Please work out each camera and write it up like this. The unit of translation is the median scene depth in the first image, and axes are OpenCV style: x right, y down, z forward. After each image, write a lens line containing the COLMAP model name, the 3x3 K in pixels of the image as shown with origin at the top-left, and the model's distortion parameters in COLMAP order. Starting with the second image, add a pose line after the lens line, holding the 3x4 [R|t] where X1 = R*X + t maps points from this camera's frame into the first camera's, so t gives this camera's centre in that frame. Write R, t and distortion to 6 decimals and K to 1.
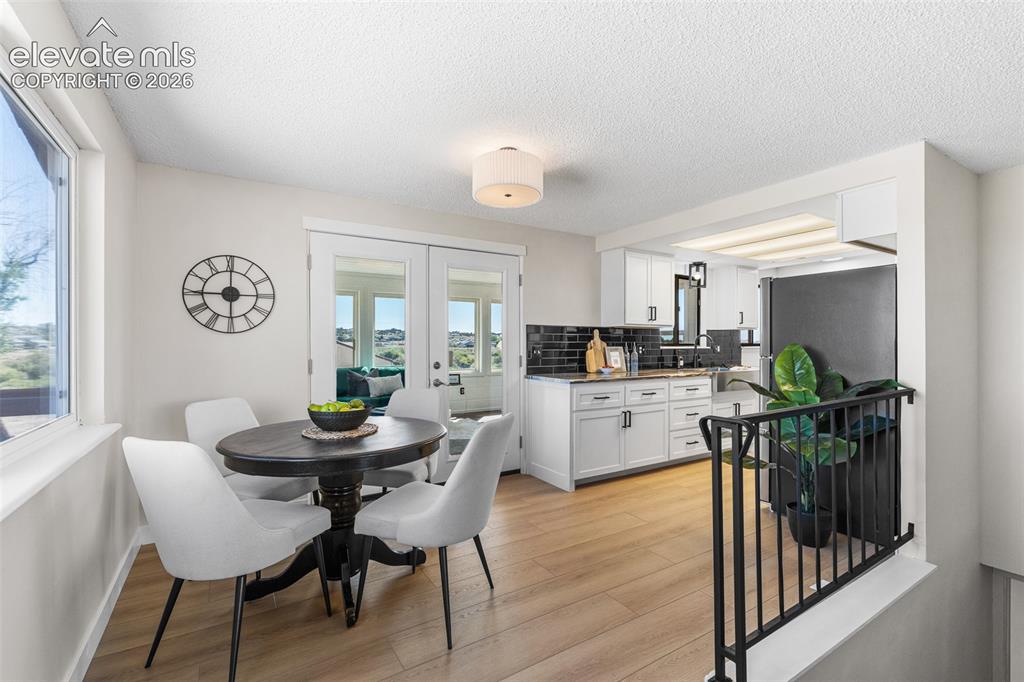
lens RADIAL K [[443.3, 0, 516.2], [0, 443.3, 342.7], [0, 0, 1]] dist [-0.003766, 0.001242]
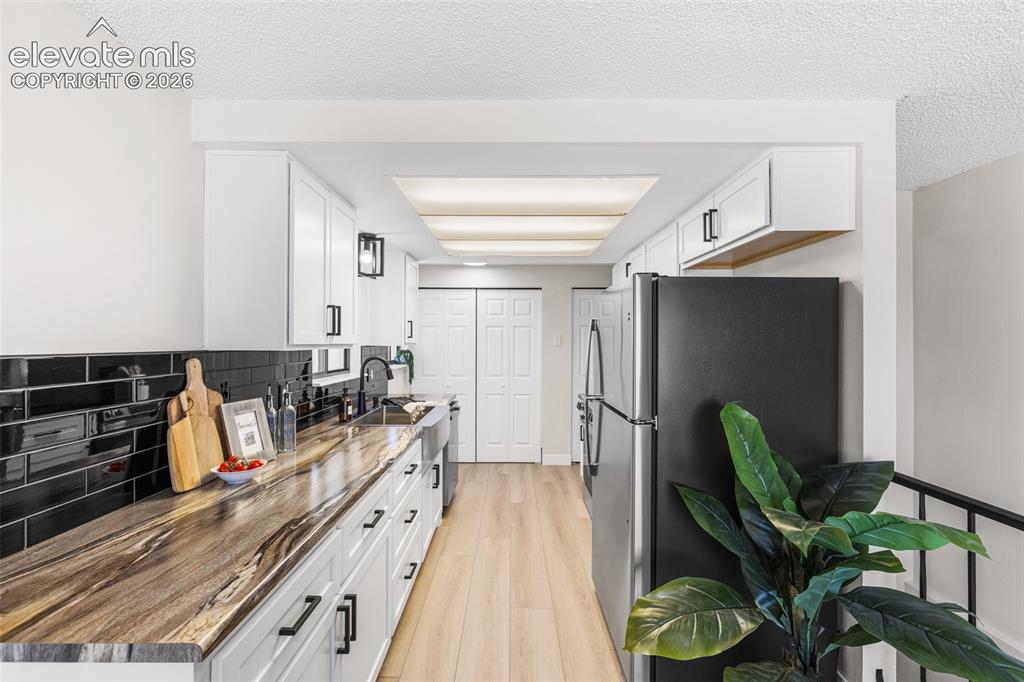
lens RADIAL K [[443.3, 0, 511.0], [0, 443.3, 342.3], [0, 0, 1]] dist [-0.003766, 0.001242]
pose [[0.540337, 0.001930, 0.841447, 0.020025], [-0.006473, 0.999977, 0.001863, -0.045208], [-0.841424, -0.006453, 0.540337, 0.596439]]
